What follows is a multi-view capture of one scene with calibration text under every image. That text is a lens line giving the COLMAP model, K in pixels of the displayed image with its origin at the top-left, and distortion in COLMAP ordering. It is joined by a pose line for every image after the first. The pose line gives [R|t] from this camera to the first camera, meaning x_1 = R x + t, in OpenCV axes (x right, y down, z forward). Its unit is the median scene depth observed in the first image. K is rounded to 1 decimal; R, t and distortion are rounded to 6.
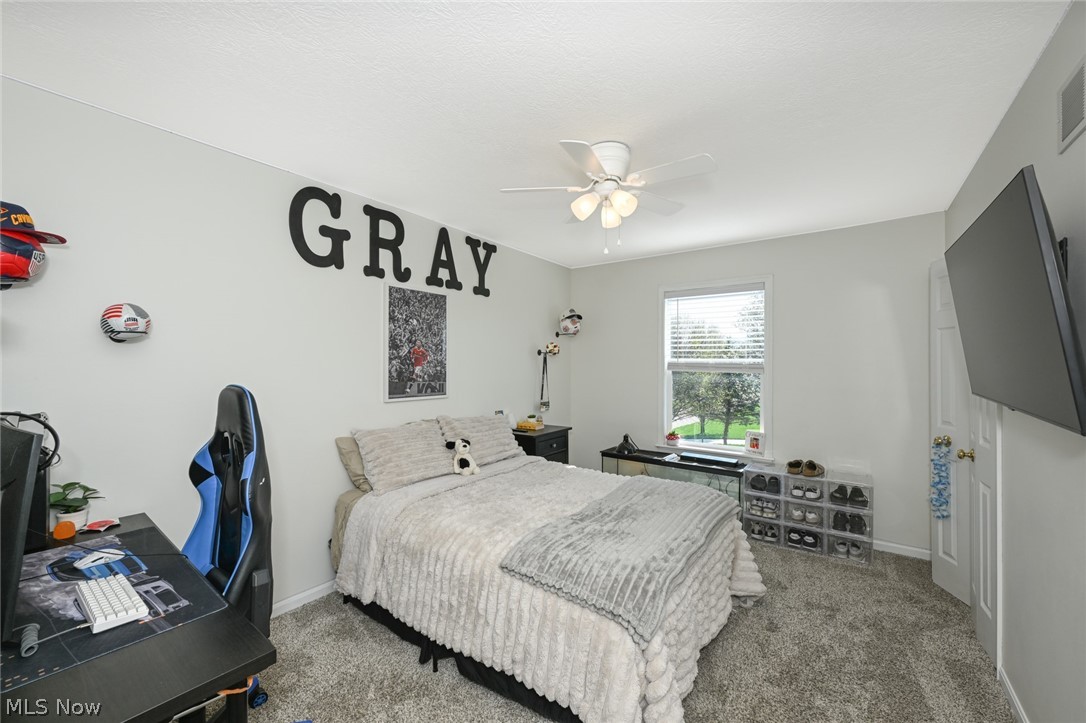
lens RADIAL K [[431.0, 0, 542.1], [0, 431.0, 359.8], [0, 0, 1]] dist [-0.001421, -0.000262]
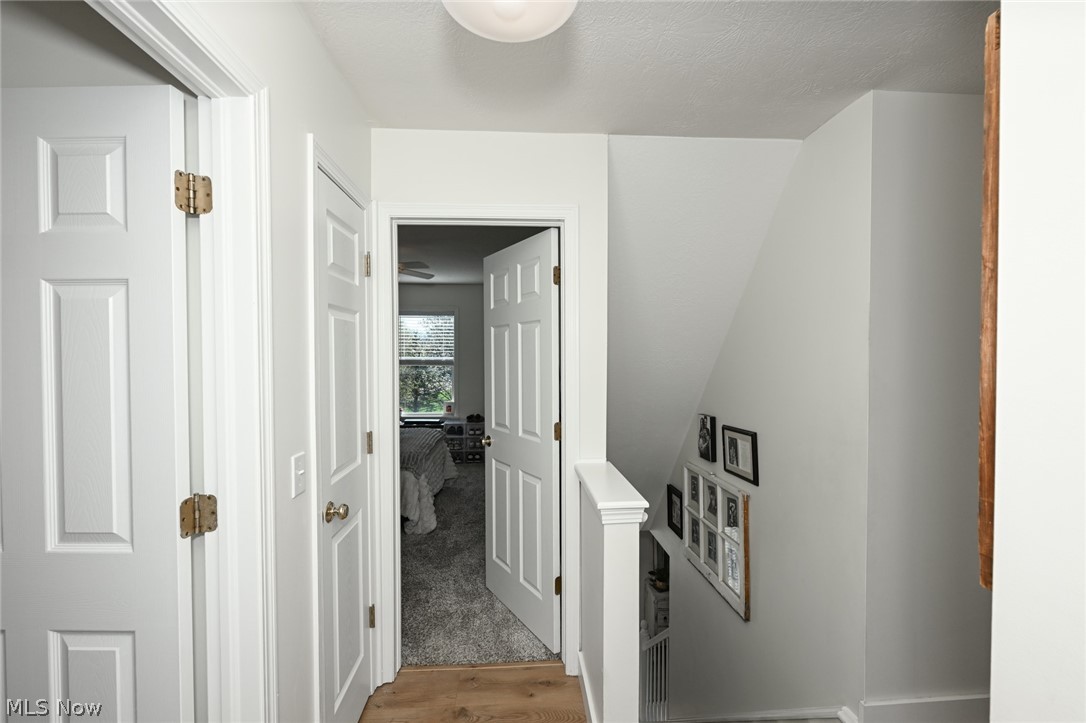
lens RADIAL K [[431.0, 0, 542.1], [0, 431.0, 359.8], [0, 0, 1]] dist [-0.001421, -0.000262]
pose [[0.765000, -0.010353, 0.643947, -0.323330], [-0.000778, 0.999855, 0.016999, -0.024209], [-0.644030, -0.013505, 0.764881, -0.537952]]
